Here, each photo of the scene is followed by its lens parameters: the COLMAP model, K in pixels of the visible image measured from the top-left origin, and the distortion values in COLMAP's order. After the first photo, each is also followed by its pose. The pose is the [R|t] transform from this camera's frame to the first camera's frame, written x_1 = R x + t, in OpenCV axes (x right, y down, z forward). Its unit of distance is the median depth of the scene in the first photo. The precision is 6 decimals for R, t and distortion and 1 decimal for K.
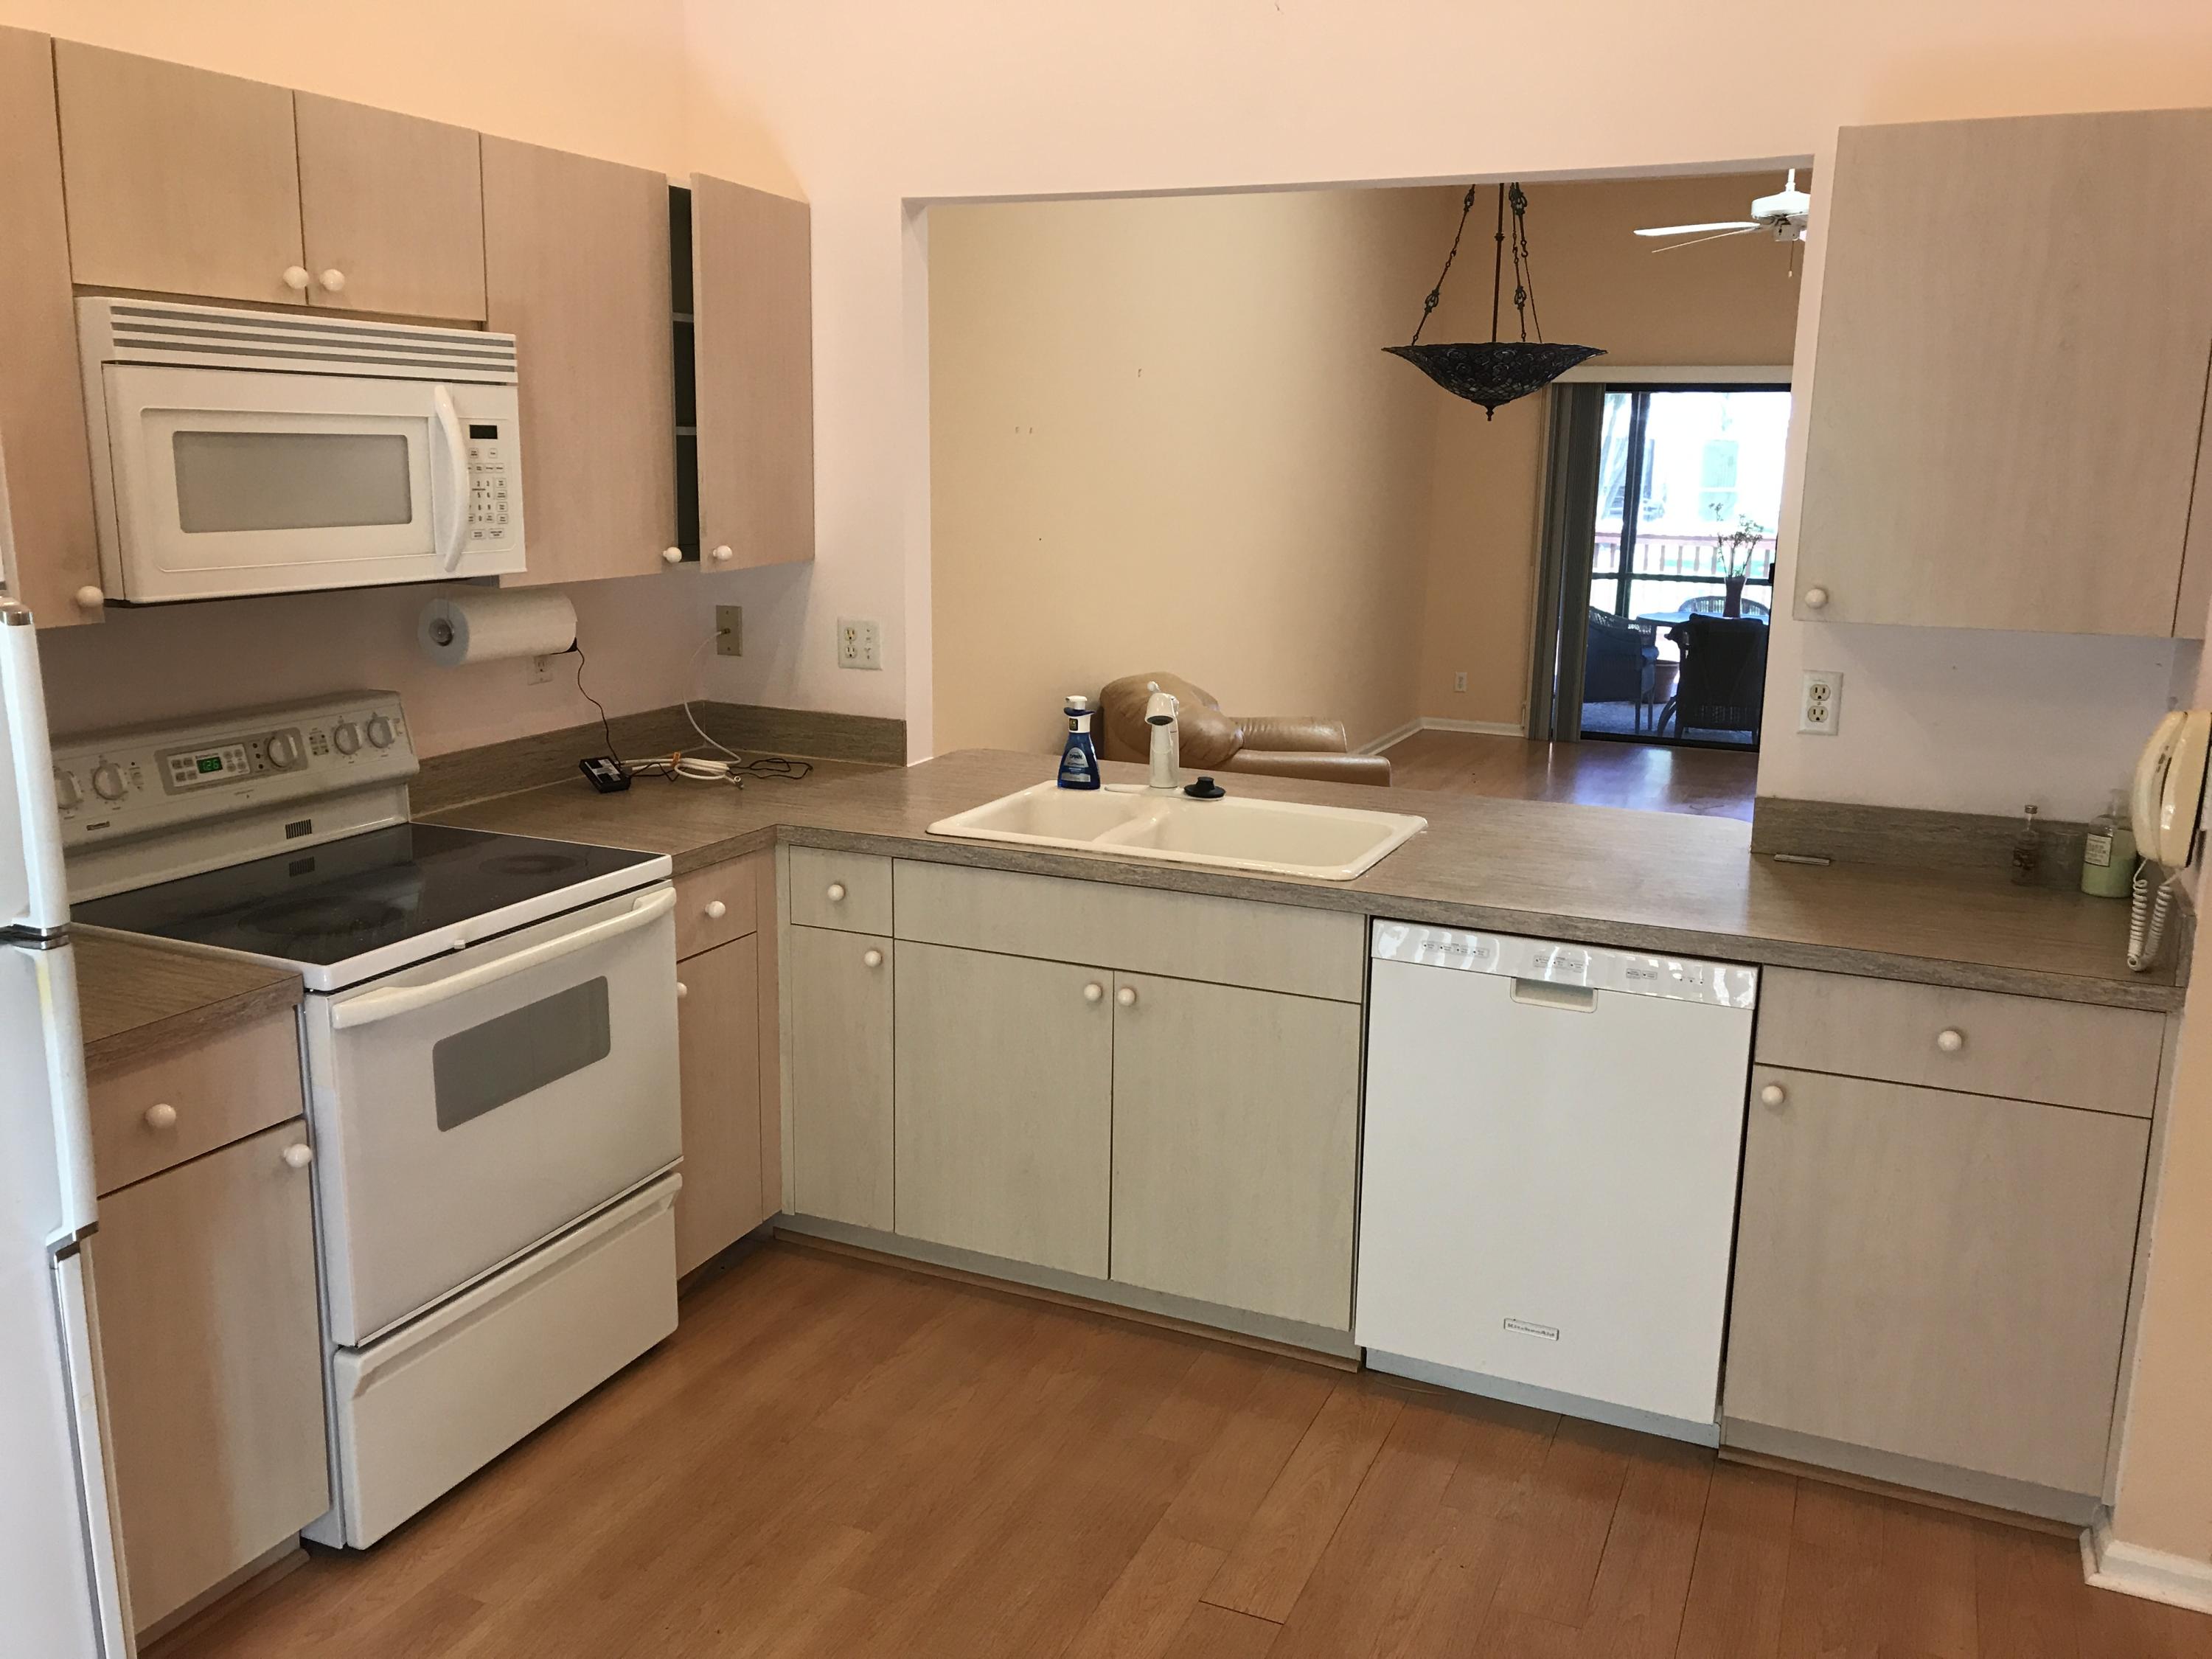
lens RADIAL K [[1806.0, 0, 1101.6], [0, 1806.0, 819.8], [0, 0, 1]] dist [0.038466, -0.050529]
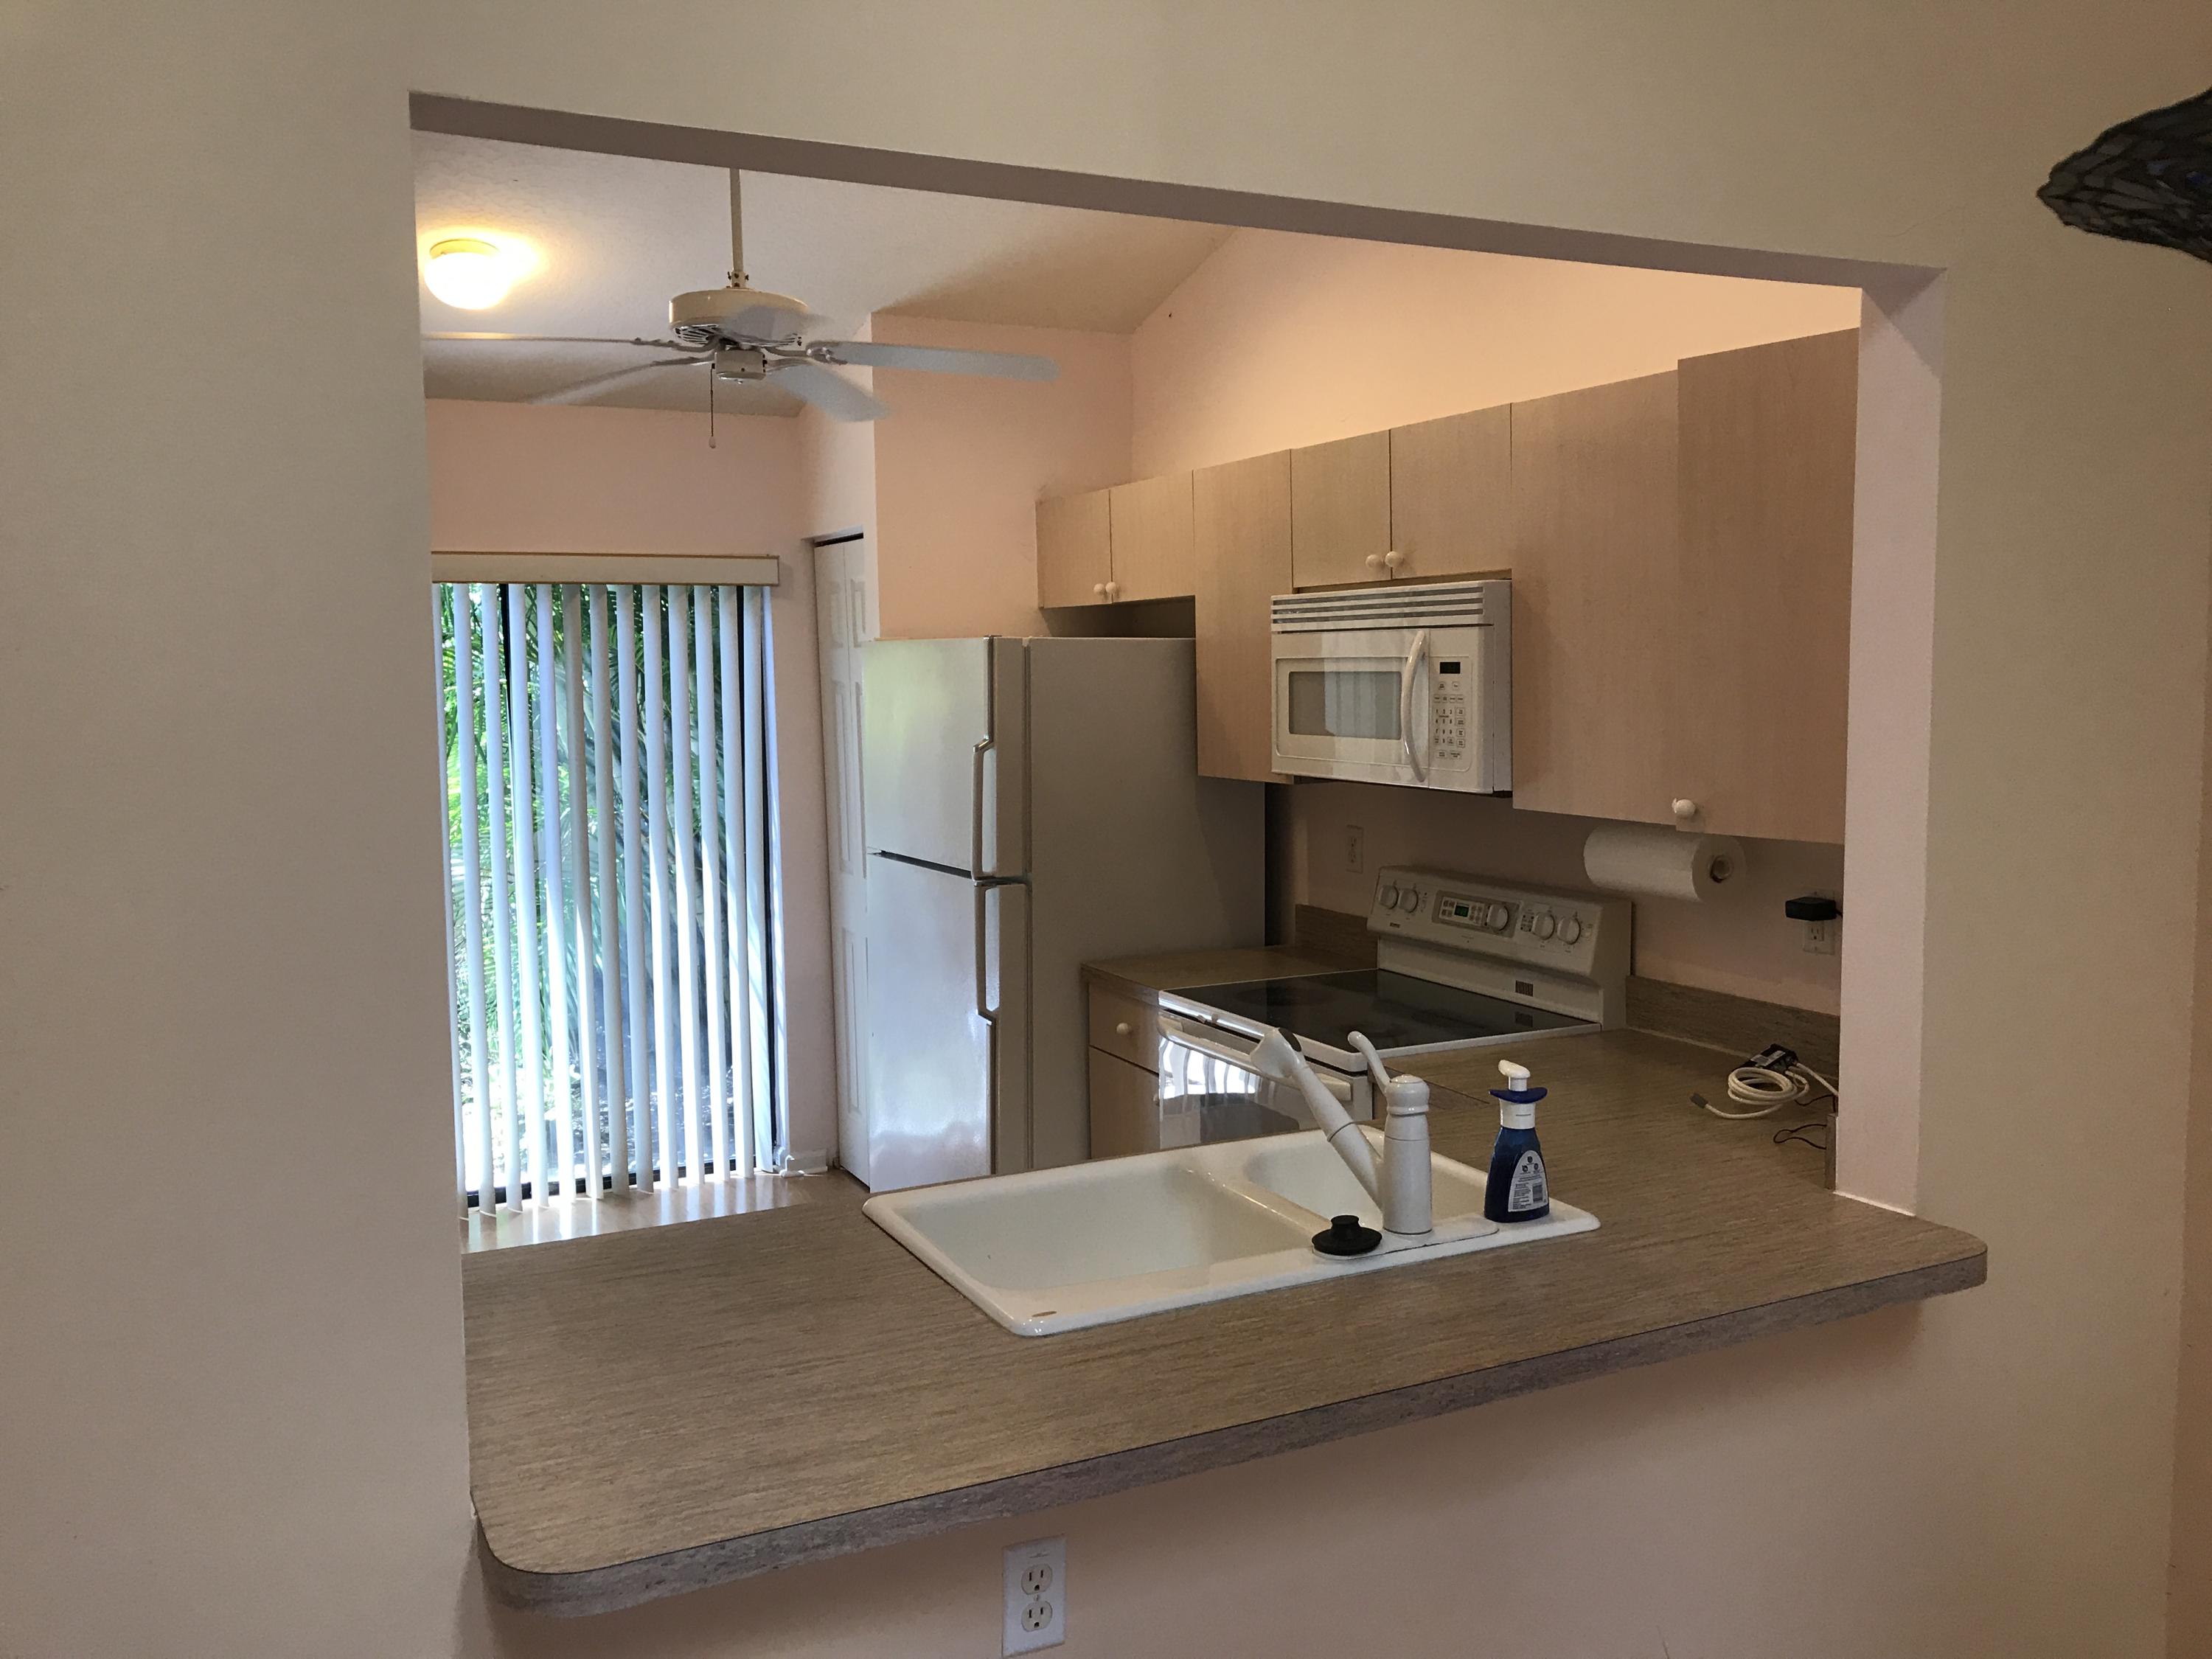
lens RADIAL K [[1806.0, 0, 1101.6], [0, 1806.0, 819.8], [0, 0, 1]] dist [0.038466, -0.050529]
pose [[-0.644118, 0.061361, -0.762461, 0.709606], [-0.150605, 0.967093, 0.205059, -0.333531], [0.749954, 0.246913, -0.613680, 1.616404]]
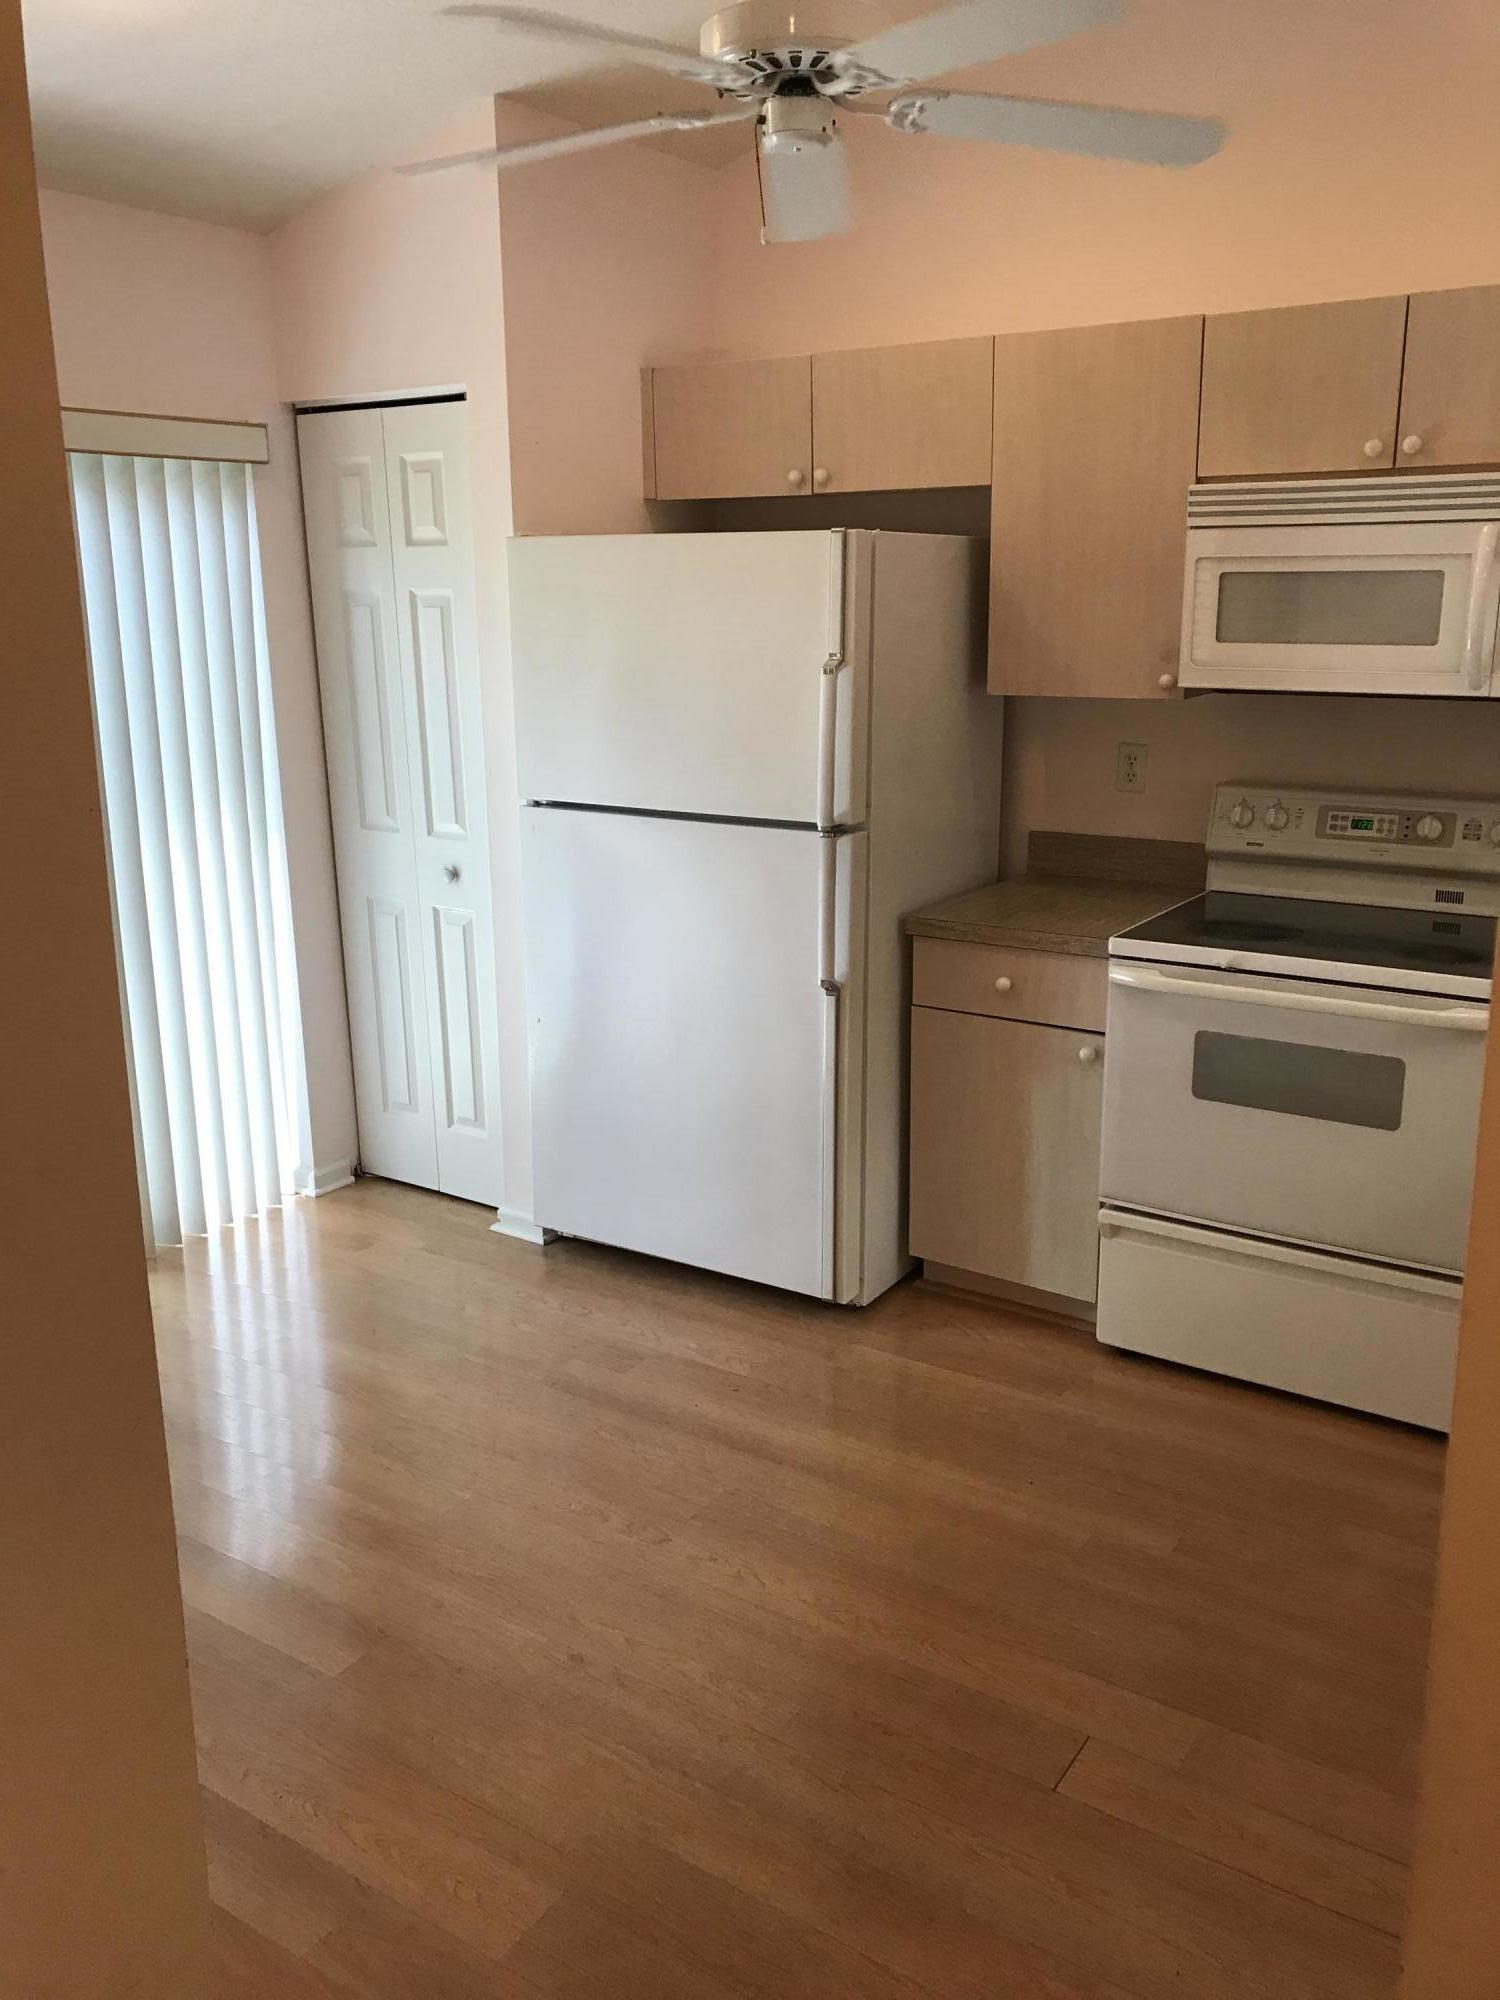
lens RADIAL K [[1629.0, 0, 771.2], [0, 1629.0, 998.4], [0, 0, 1]] dist [-0.003621, -0.004488]
pose [[-0.159928, 0.234599, -0.958846, 0.752583], [-0.191736, 0.945467, 0.263306, -0.140961], [0.968329, 0.225955, -0.106226, 0.740074]]
